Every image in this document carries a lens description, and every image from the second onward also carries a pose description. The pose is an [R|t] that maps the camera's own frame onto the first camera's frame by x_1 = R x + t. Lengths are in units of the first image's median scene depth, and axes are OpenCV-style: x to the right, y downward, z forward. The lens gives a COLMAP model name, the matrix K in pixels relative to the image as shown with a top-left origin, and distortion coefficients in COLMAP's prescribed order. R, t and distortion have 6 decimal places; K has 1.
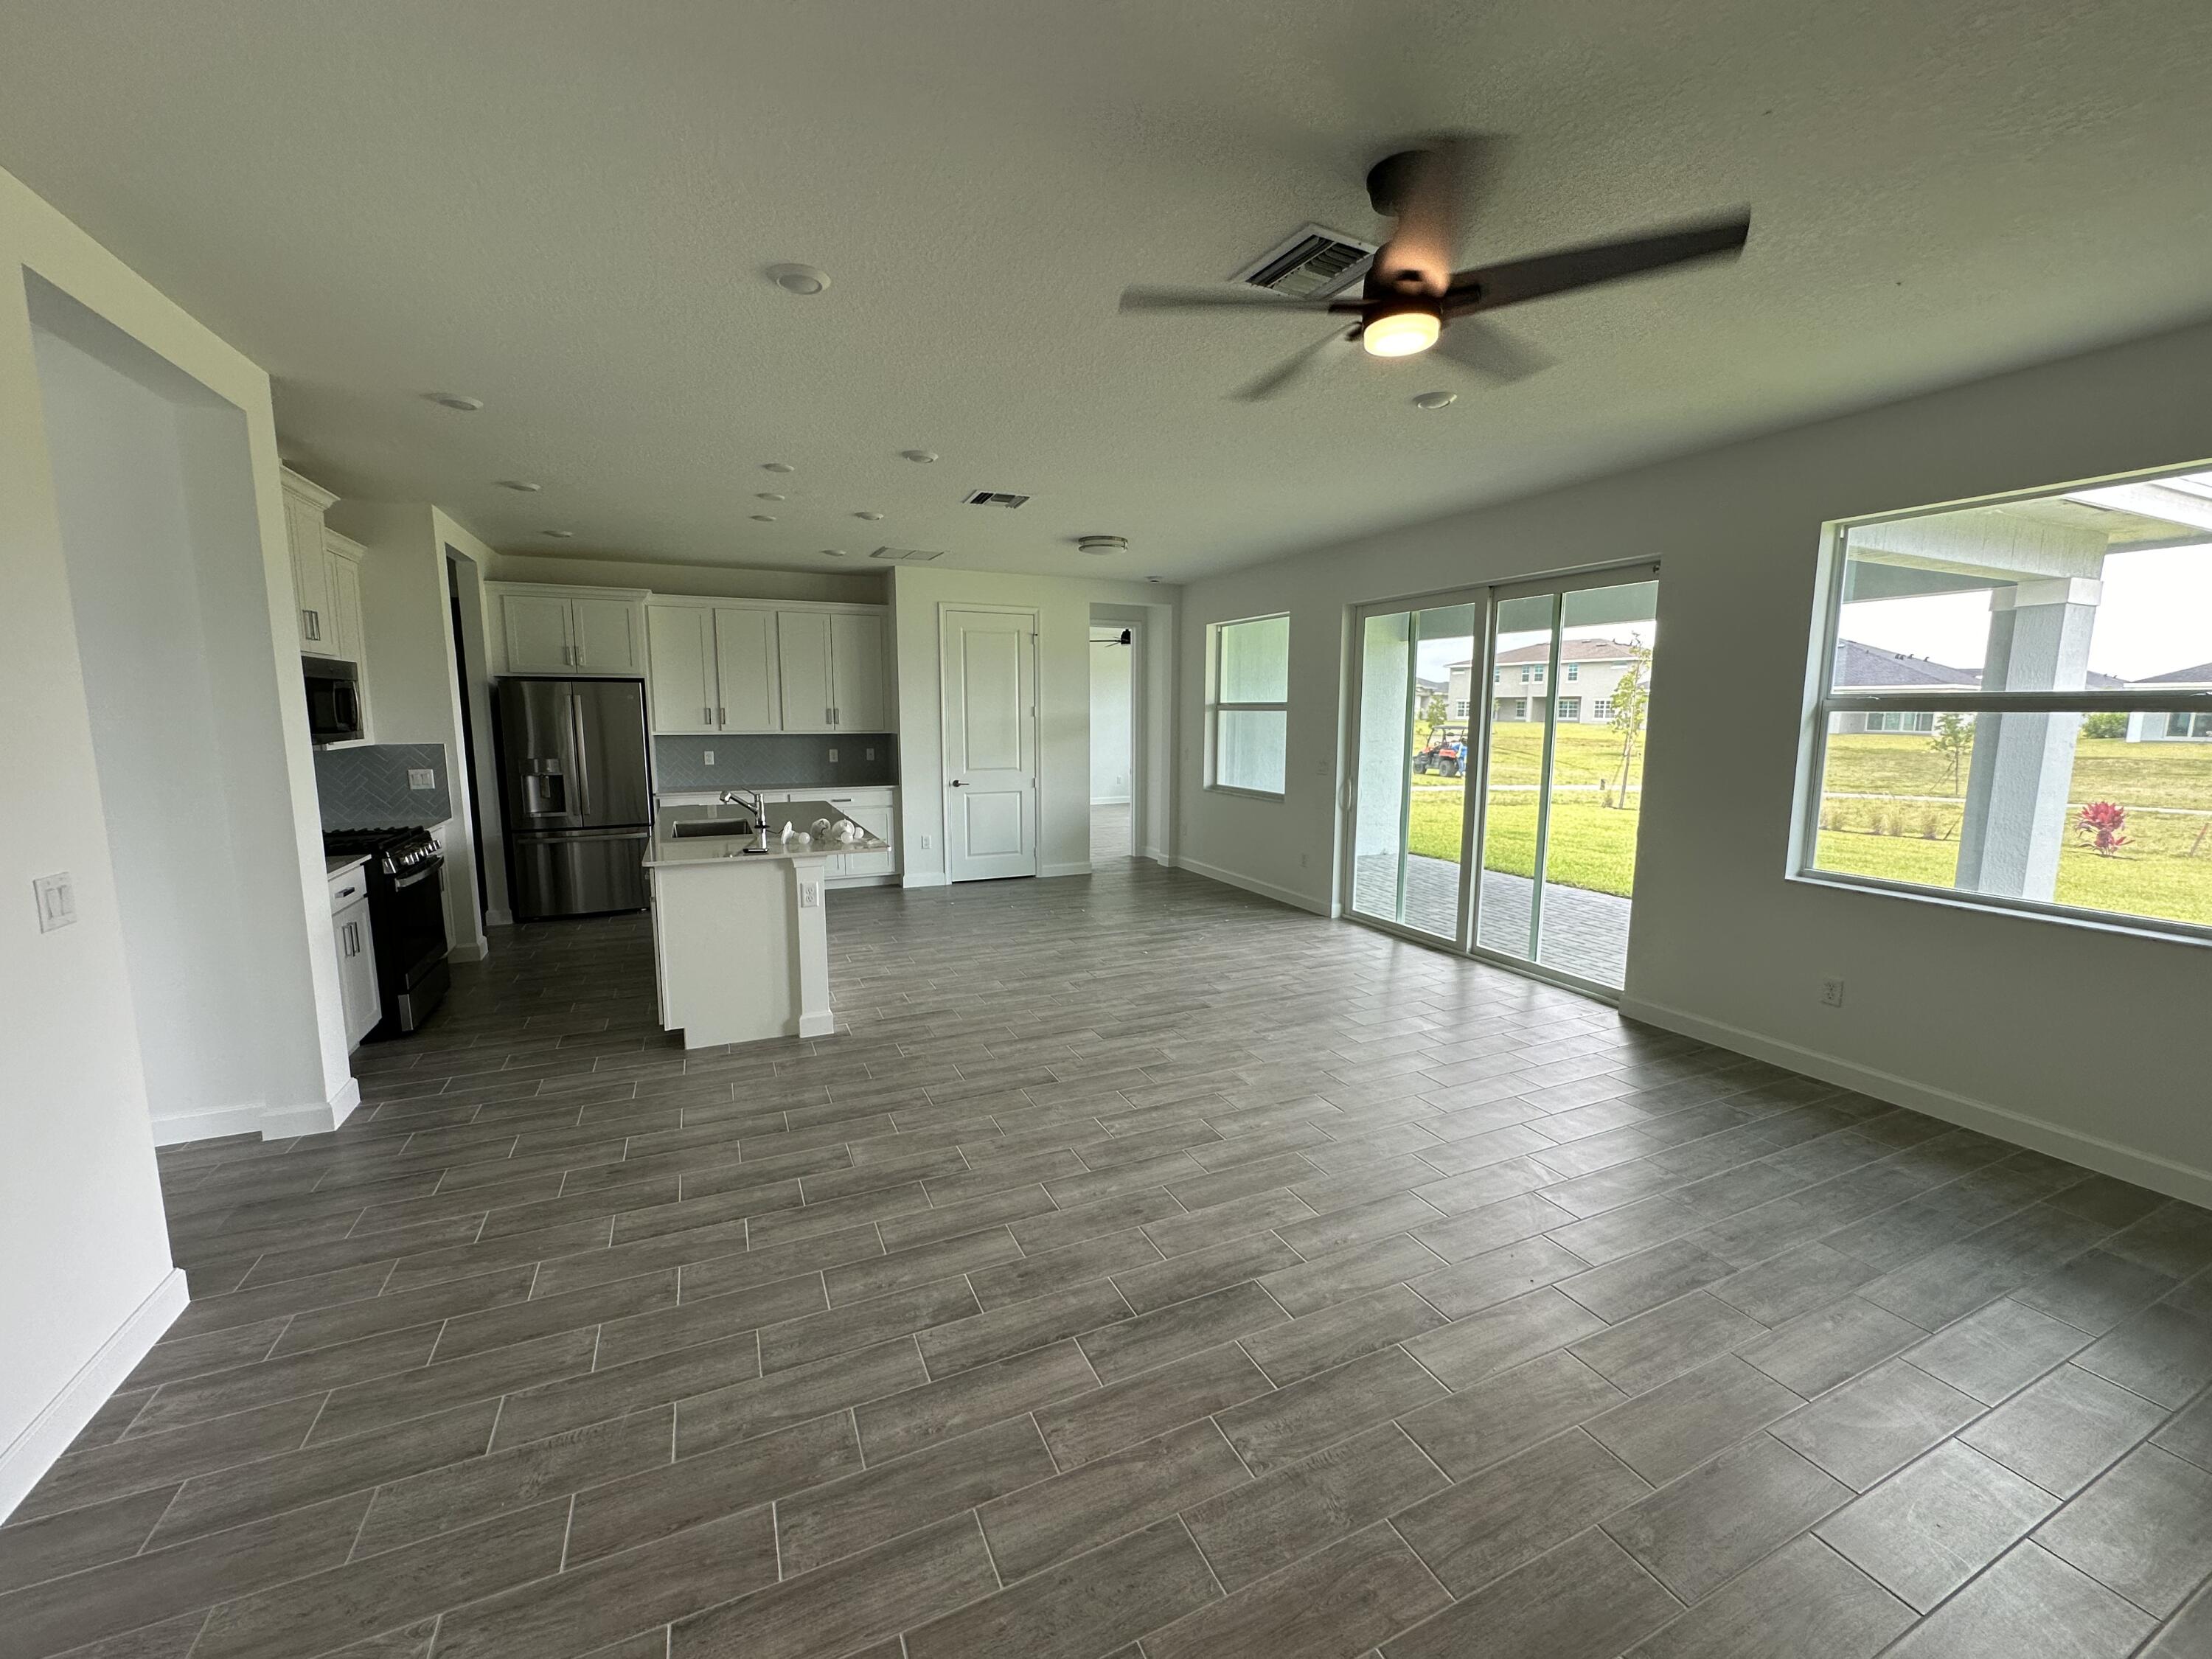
lens RADIAL K [[889.8, 0, 1110.0], [0, 889.8, 831.3], [0, 0, 1]] dist [-0.000852, 0.000271]
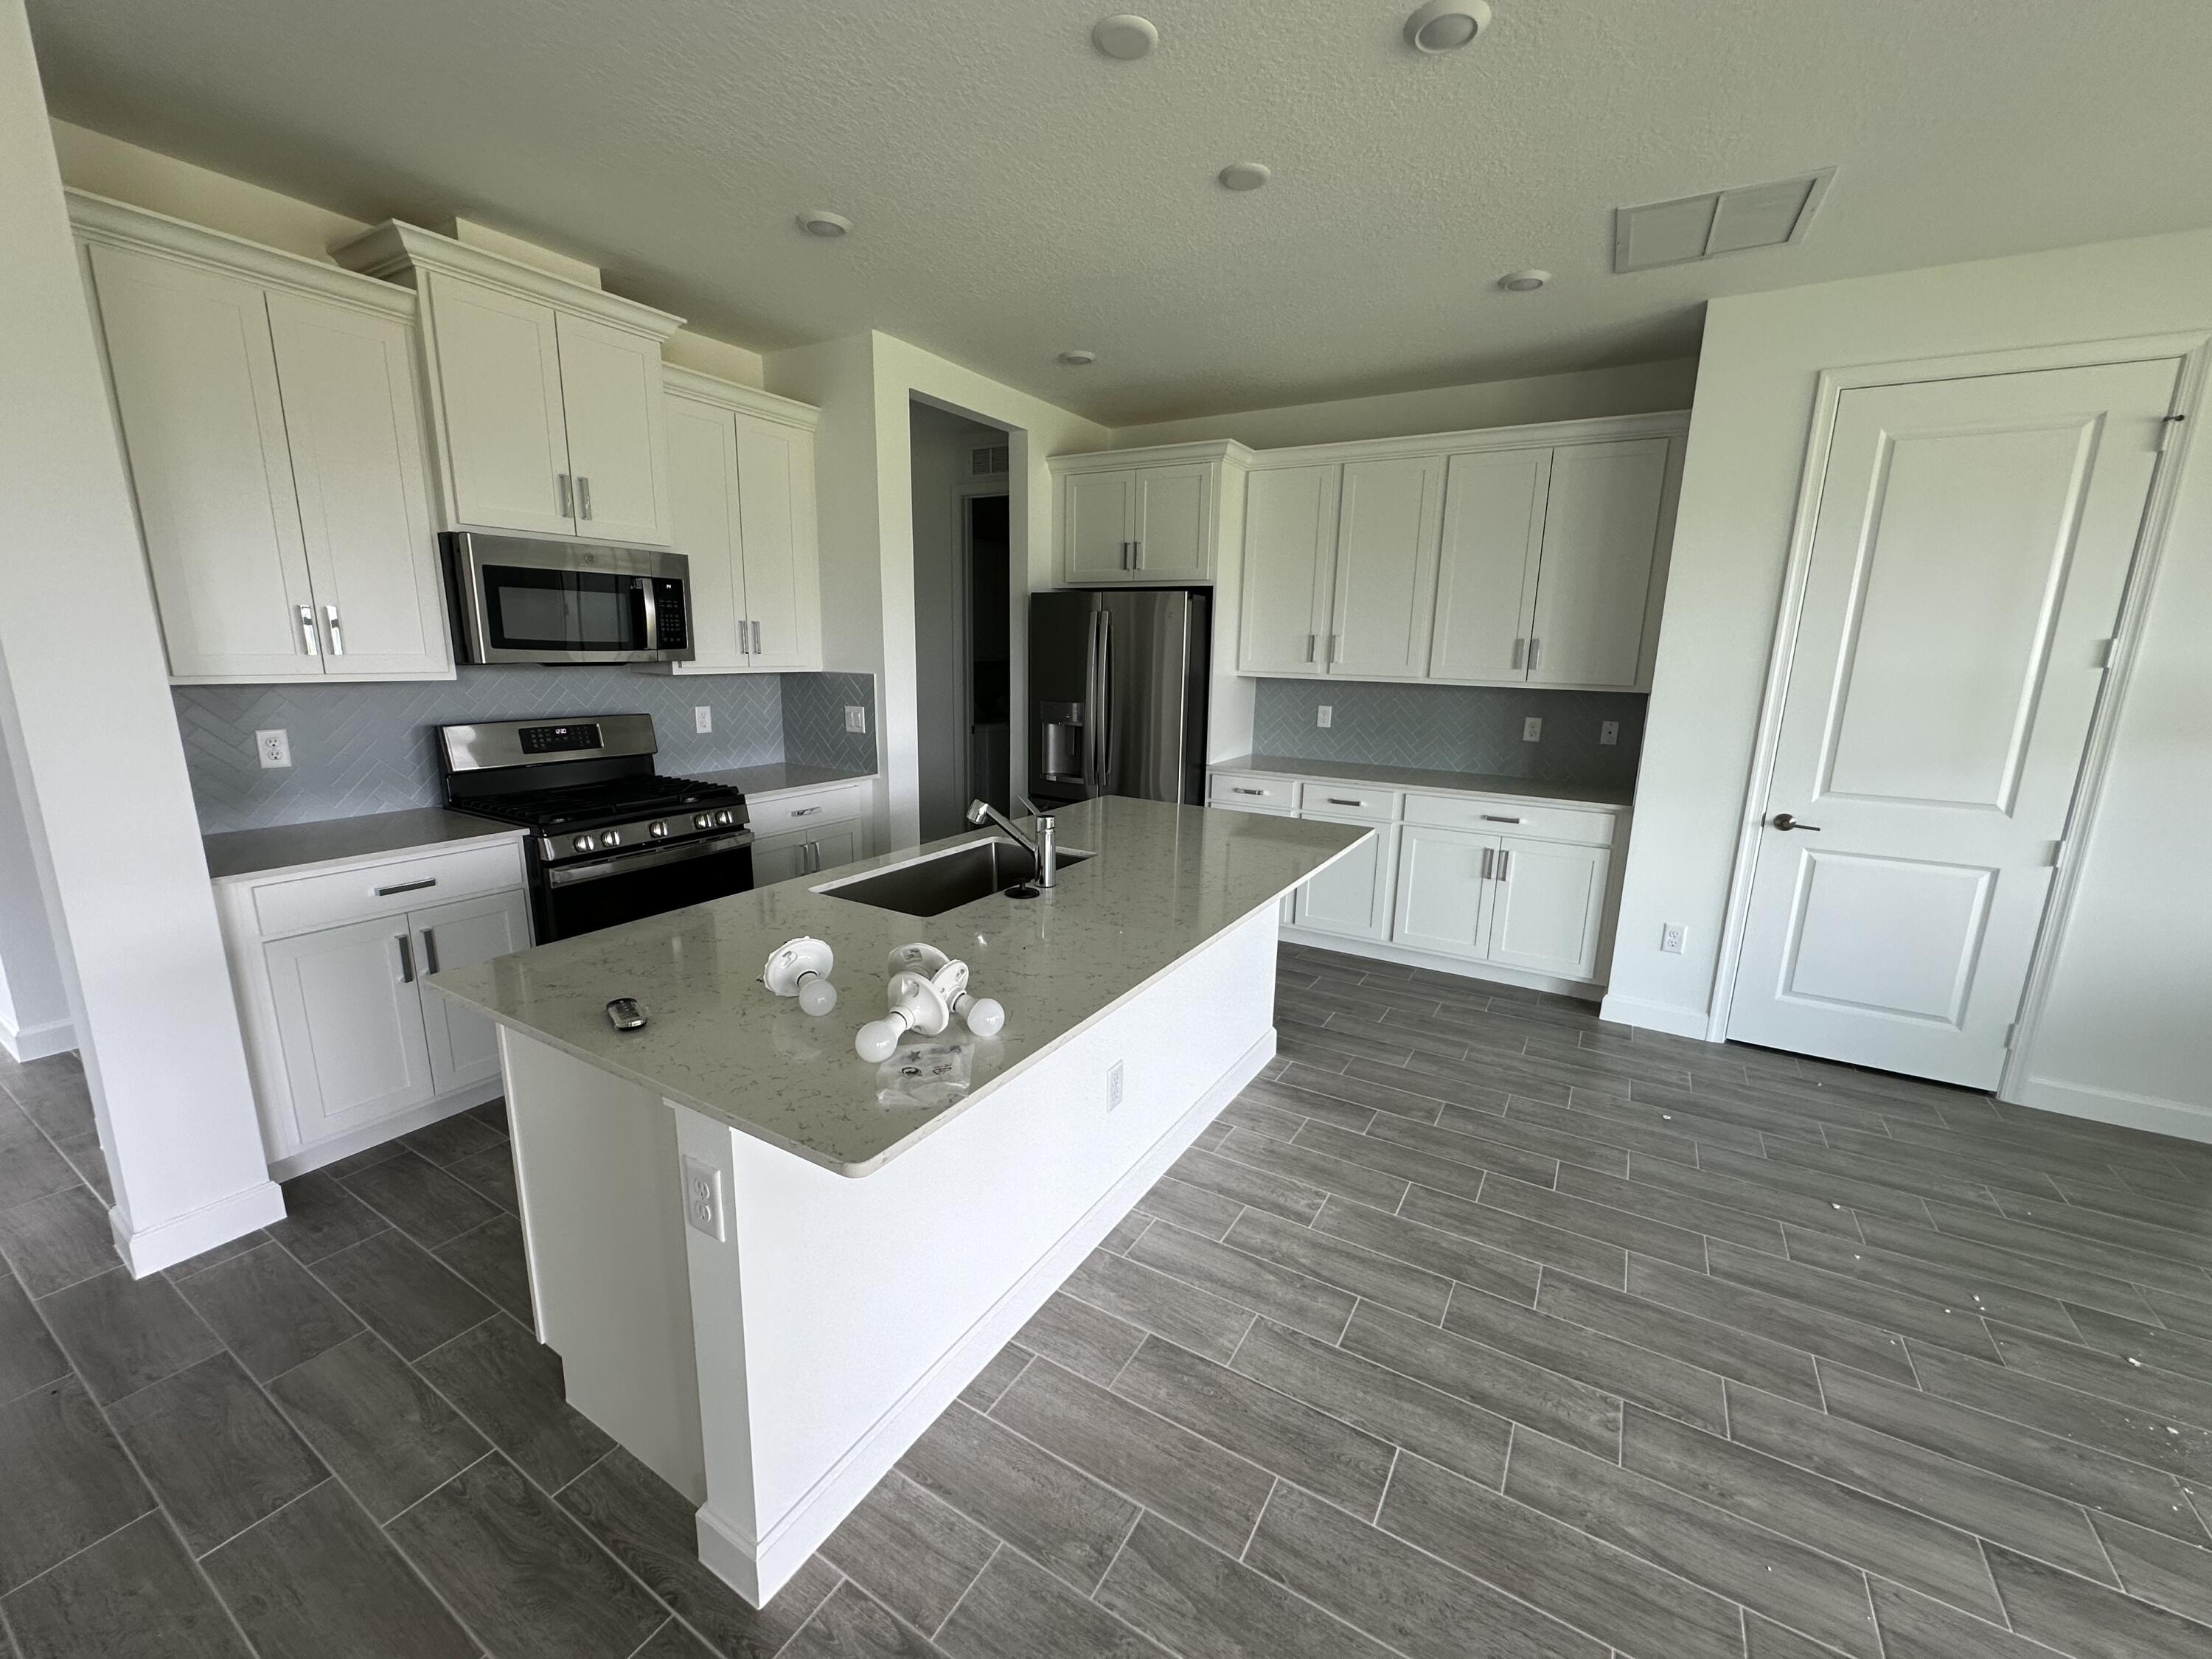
lens RADIAL K [[889.8, 0, 1106.8], [0, 889.8, 827.3], [0, 0, 1]] dist [-0.000852, 0.000271]
pose [[0.567896, 0.176006, -0.804062, -0.019234], [-0.132282, 0.983688, 0.121897, -0.069154], [0.812401, 0.037138, 0.581915, 0.575348]]
